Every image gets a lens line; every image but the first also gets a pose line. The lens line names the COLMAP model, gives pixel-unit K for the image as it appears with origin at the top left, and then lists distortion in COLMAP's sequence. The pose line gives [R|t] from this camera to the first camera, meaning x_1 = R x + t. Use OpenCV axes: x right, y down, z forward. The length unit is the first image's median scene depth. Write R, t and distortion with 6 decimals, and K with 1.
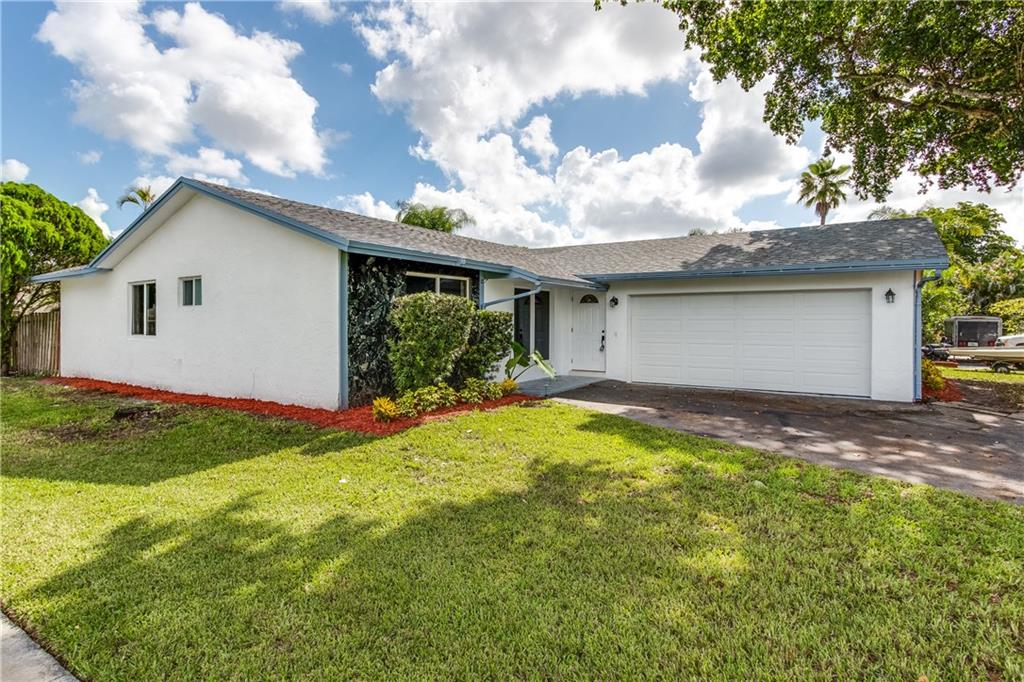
lens RADIAL K [[524.8, 0, 513.0], [0, 524.8, 324.4], [0, 0, 1]] dist [-0.005422, -0.000618]
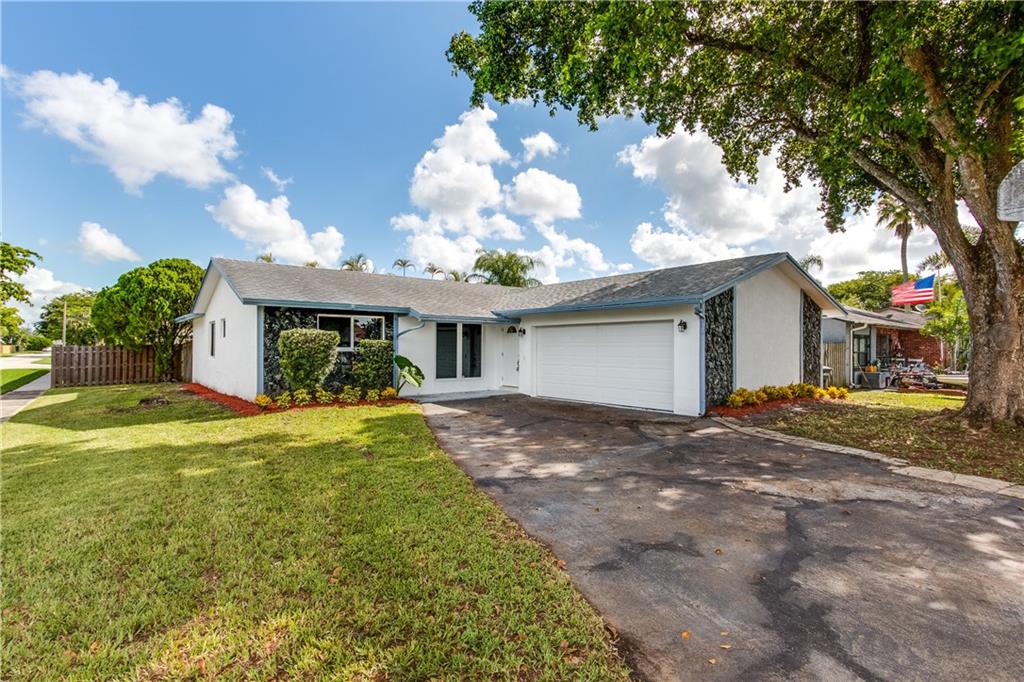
lens RADIAL K [[468.0, 0, 506.7], [0, 468.0, 346.5], [0, 0, 1]] dist [0.003435, 0.000232]
pose [[0.962221, -0.000247, -0.272270, 0.460865], [-0.002368, 0.999954, -0.009275, 0.001927], [0.272259, 0.009569, 0.962176, -0.092907]]
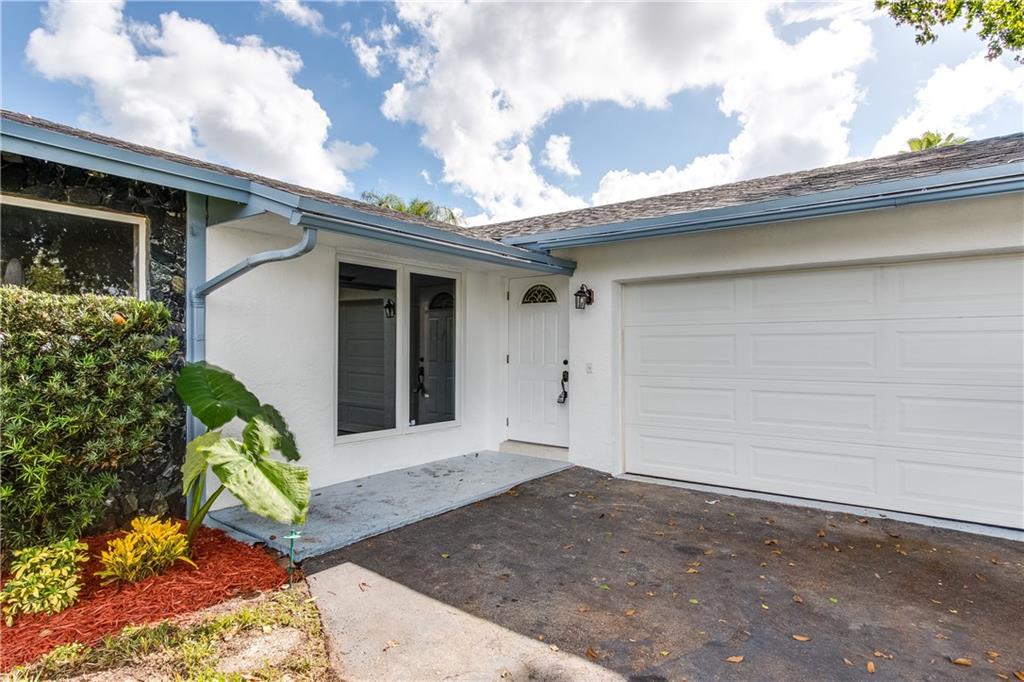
lens RADIAL K [[552.4, 0, 512.0], [0, 552.4, 341.0], [0, 0, 1]] dist [-0.082704, -0.000147]
pose [[0.999512, -0.001726, -0.031199, 0.143756], [0.001365, 0.999932, -0.011590, 0.000430], [0.031217, 0.011542, 0.999446, 0.518219]]
